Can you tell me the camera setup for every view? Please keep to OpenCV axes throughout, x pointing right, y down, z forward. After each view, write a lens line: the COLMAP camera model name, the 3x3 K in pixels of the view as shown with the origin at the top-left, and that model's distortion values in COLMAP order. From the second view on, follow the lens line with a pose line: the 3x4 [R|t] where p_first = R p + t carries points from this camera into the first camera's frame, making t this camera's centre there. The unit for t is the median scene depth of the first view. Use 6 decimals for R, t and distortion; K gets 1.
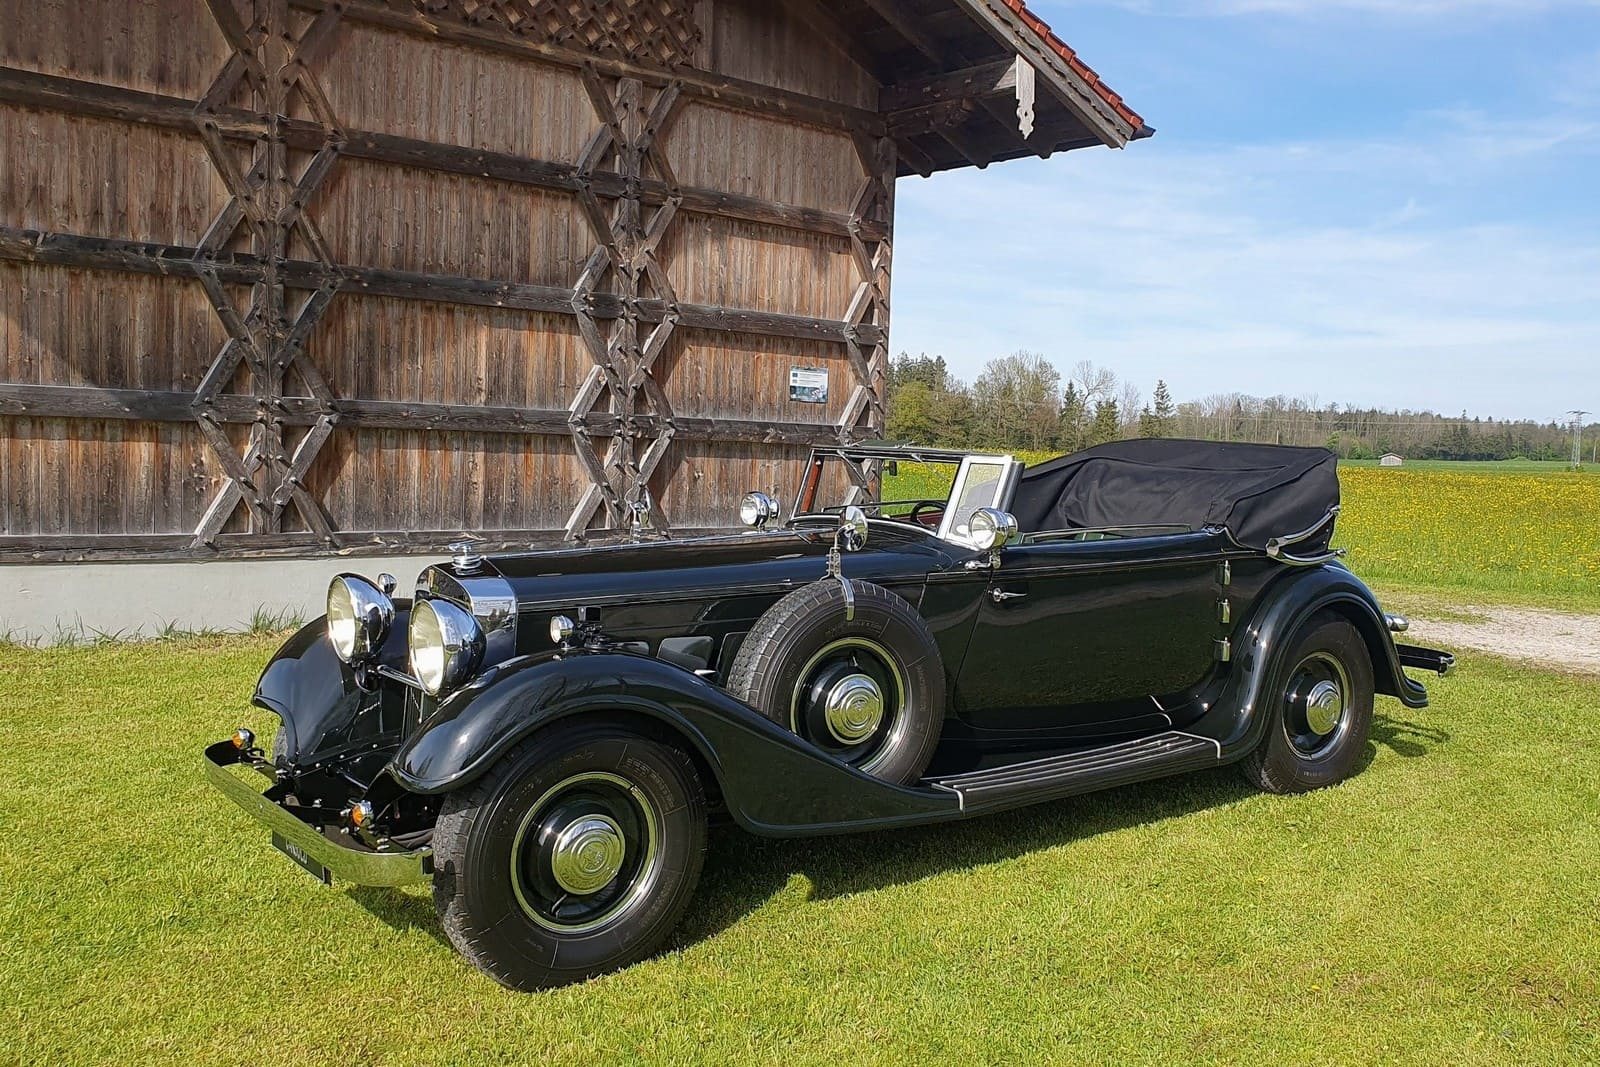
lens RADIAL K [[1491.8, 0, 809.6], [0, 1491.8, 550.1], [0, 0, 1]] dist [0.134142, -0.001847]
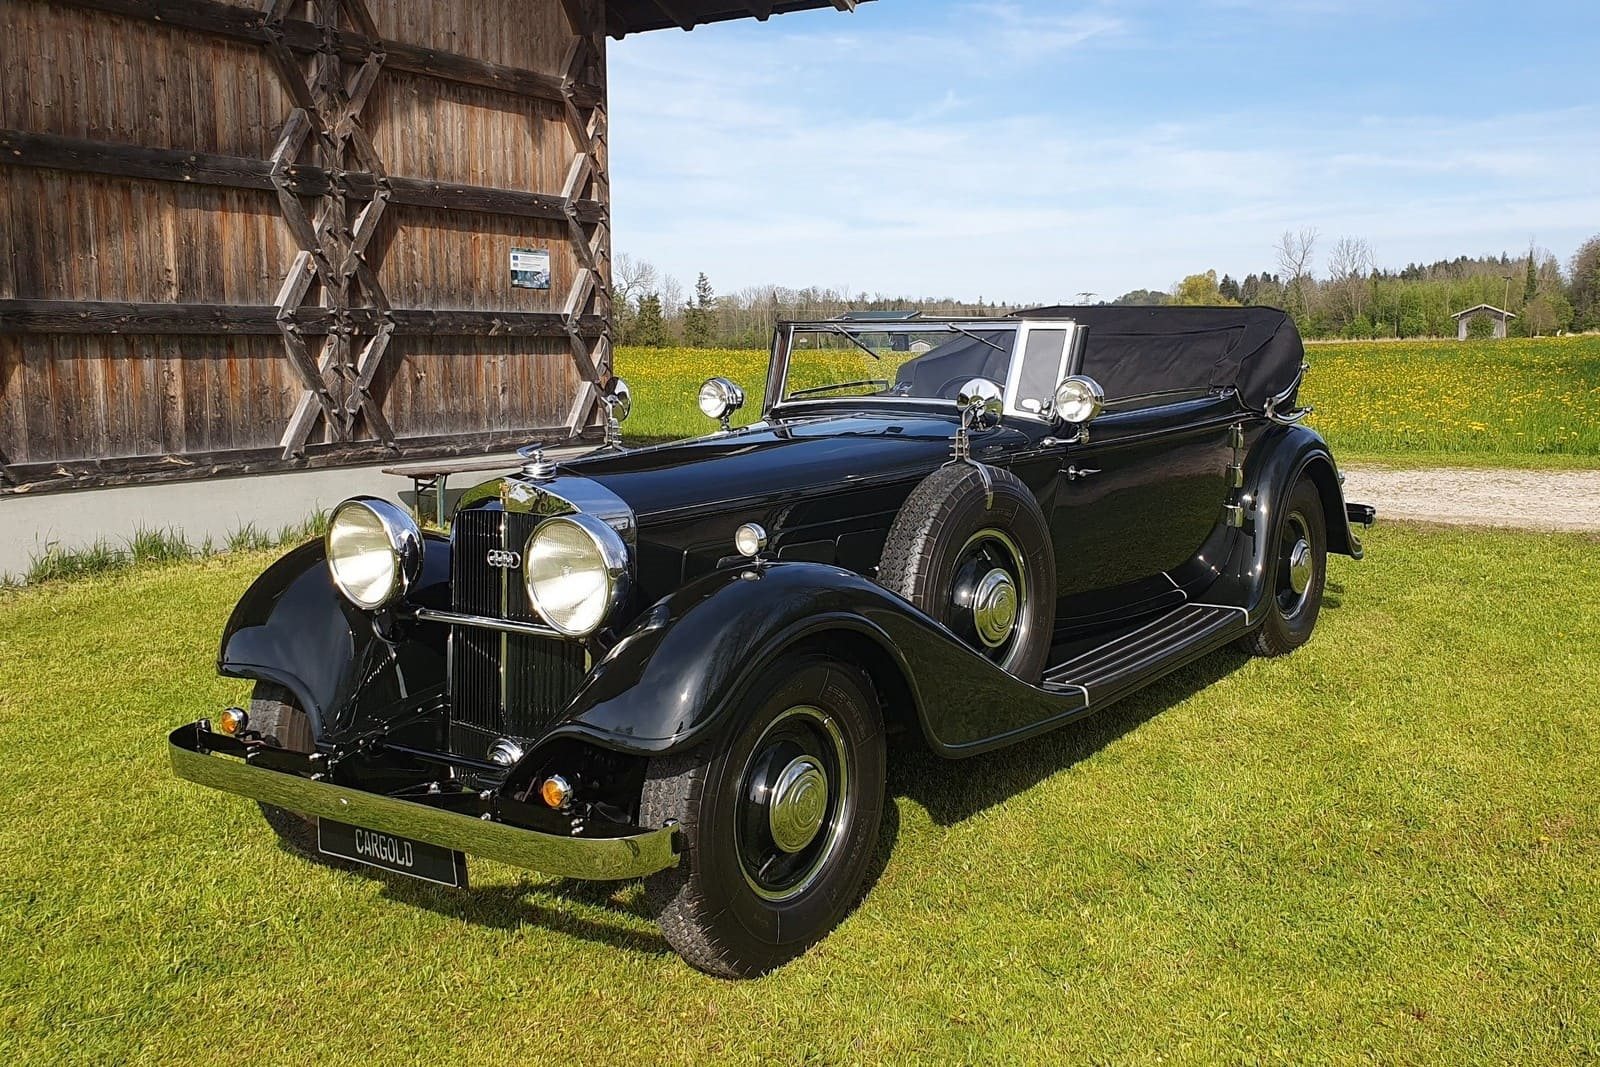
lens RADIAL K [[1544.7, 0, 800.0], [0, 1544.7, 533.5], [0, 0, 1]] dist [-0.056737, 0.312801]
pose [[0.955472, -0.079643, 0.284131, -0.133116], [0.064821, 0.996018, 0.061207, 0.000956], [-0.287875, -0.040064, 0.956830, 0.074903]]
